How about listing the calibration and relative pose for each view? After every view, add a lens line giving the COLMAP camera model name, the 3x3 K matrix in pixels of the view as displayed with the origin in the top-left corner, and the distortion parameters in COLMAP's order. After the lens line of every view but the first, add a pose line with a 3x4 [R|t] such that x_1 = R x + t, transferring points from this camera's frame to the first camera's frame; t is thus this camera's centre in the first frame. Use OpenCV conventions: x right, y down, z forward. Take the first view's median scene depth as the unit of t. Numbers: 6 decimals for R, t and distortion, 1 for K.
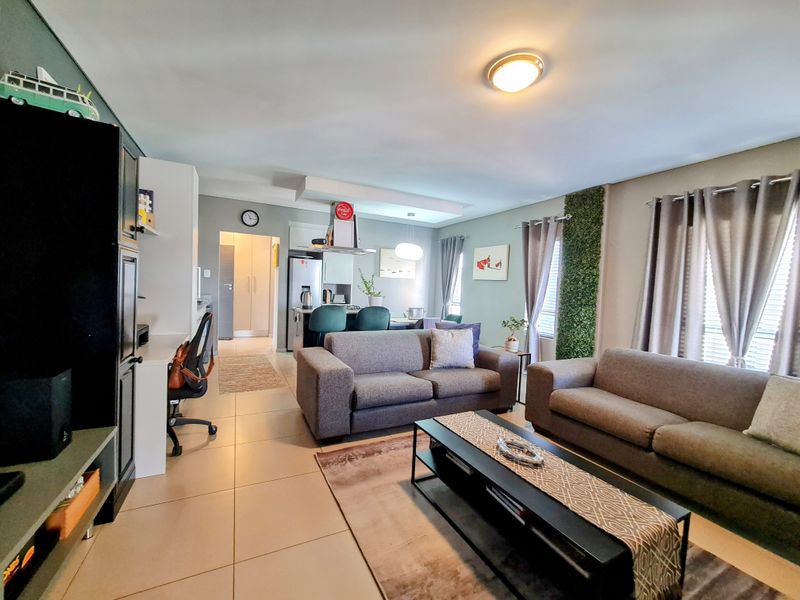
lens RADIAL K [[325.2, 0, 395.3], [0, 325.2, 302.8], [0, 0, 1]] dist [-0.001613, 0.001565]
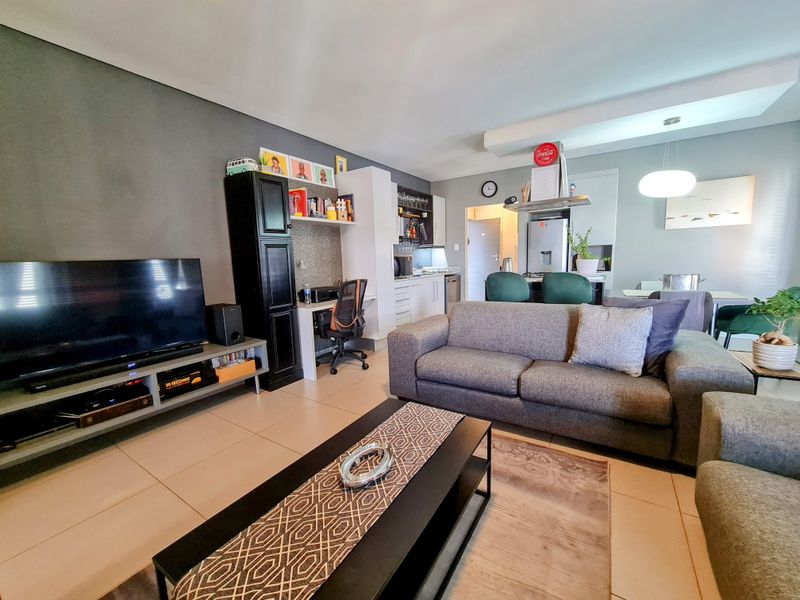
lens RADIAL K [[325.2, 0, 398.8], [0, 325.2, 303.1], [0, 0, 1]] dist [-0.001613, 0.001565]
pose [[0.510081, 0.061660, -0.857913, 0.507935], [0.015531, 0.996604, 0.080862, 0.018412], [0.859986, -0.054570, 0.507391, 0.350914]]
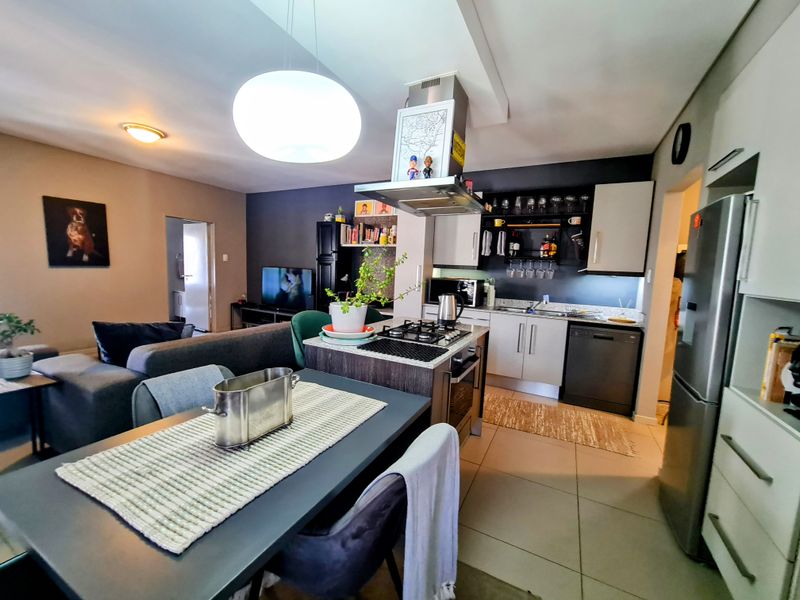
lens RADIAL K [[325.2, 0, 401.8], [0, 325.2, 300.0], [0, 0, 1]] dist [-0.001613, 0.001565]
pose [[-0.801281, -0.013630, -0.598132, 0.161285], [-0.100149, 0.988690, 0.111634, -0.108915], [0.589846, 0.149353, -0.793584, 1.893700]]
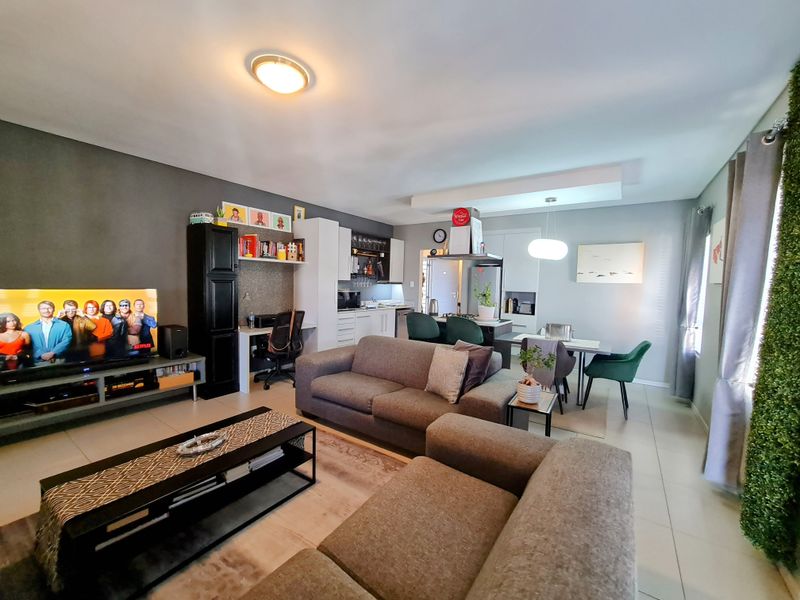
lens RADIAL K [[325.2, 0, 399.0], [0, 325.2, 303.0], [0, 0, 1]] dist [-0.001613, 0.001565]
pose [[0.489049, 0.027318, -0.871829, 0.828256], [-0.046163, 0.998919, 0.005405, -0.030669], [0.871034, 0.037603, 0.489781, 0.506797]]
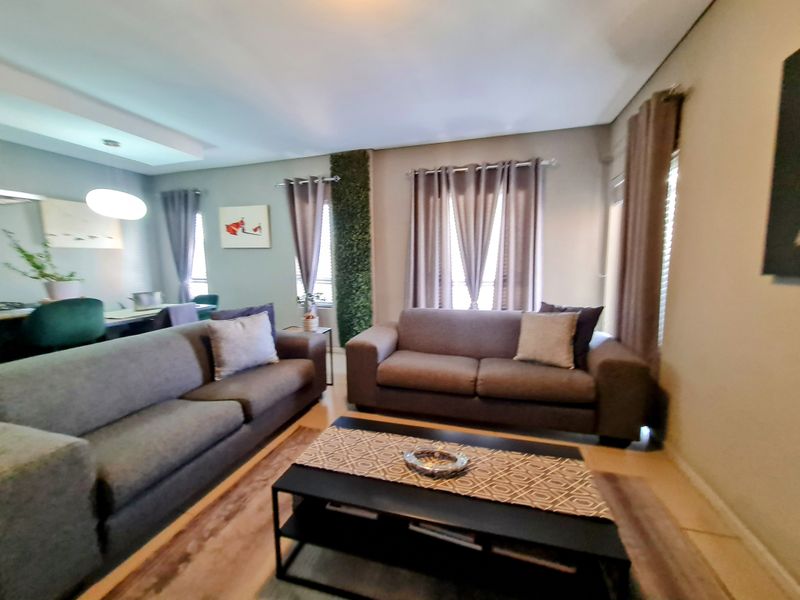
lens RADIAL K [[325.2, 0, 395.0], [0, 325.2, 303.6], [0, 0, 1]] dist [-0.001613, 0.001565]
pose [[0.686354, -0.142534, 0.713164, -0.100283], [0.072004, 0.989107, 0.128387, -0.016551], [-0.723695, -0.036768, 0.689140, 0.265423]]
